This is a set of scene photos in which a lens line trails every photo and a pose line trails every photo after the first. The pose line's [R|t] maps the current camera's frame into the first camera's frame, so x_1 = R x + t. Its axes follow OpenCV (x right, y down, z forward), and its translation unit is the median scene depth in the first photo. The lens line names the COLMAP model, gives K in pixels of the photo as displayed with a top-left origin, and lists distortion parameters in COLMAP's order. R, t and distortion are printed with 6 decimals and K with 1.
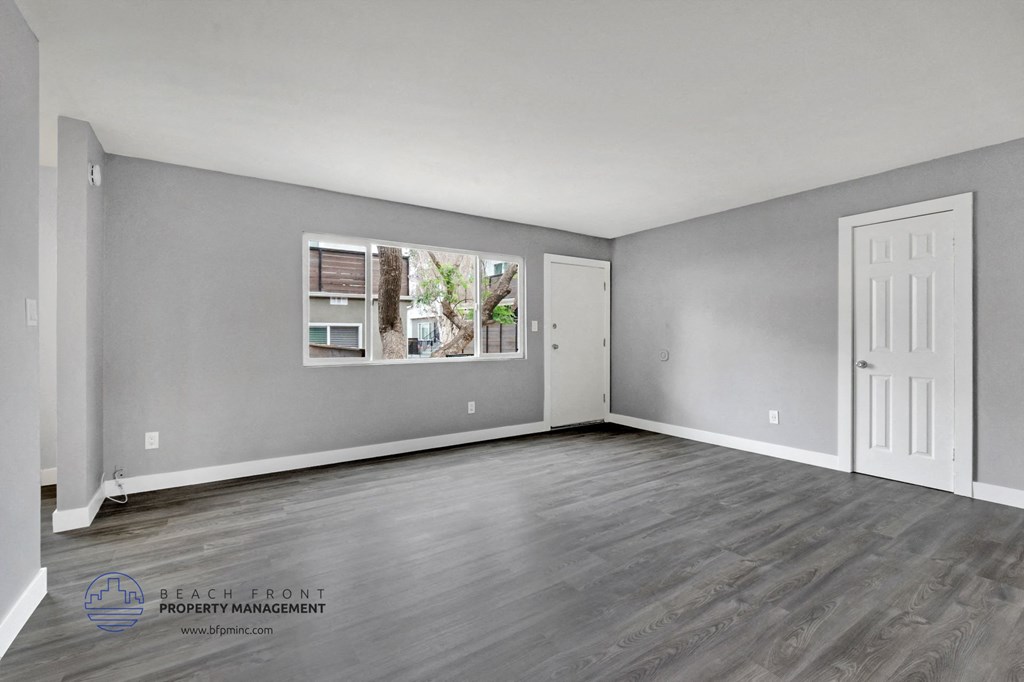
lens RADIAL K [[444.2, 0, 512.0], [0, 444.2, 341.0], [0, 0, 1]] dist [0.000813, 0.000200]
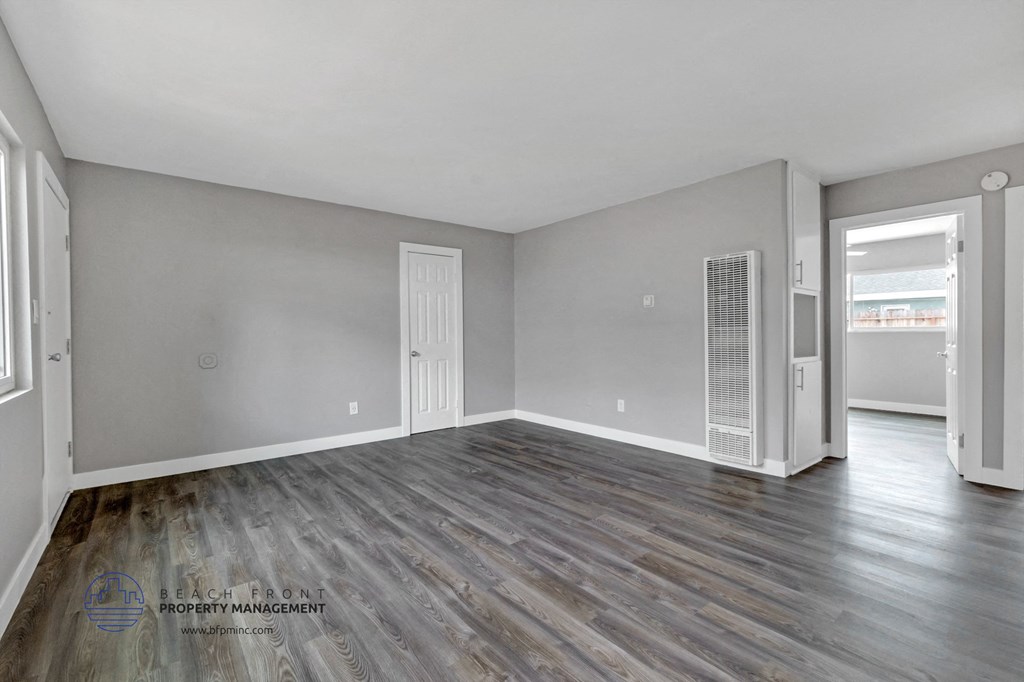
lens RADIAL K [[444.2, 0, 512.0], [0, 444.2, 341.0], [0, 0, 1]] dist [0.000813, 0.000200]
pose [[-0.098323, -0.011069, 0.995093, -0.719225], [0.009997, 0.999877, 0.012110, -0.000250], [-0.995104, 0.011139, -0.098200, 1.007798]]
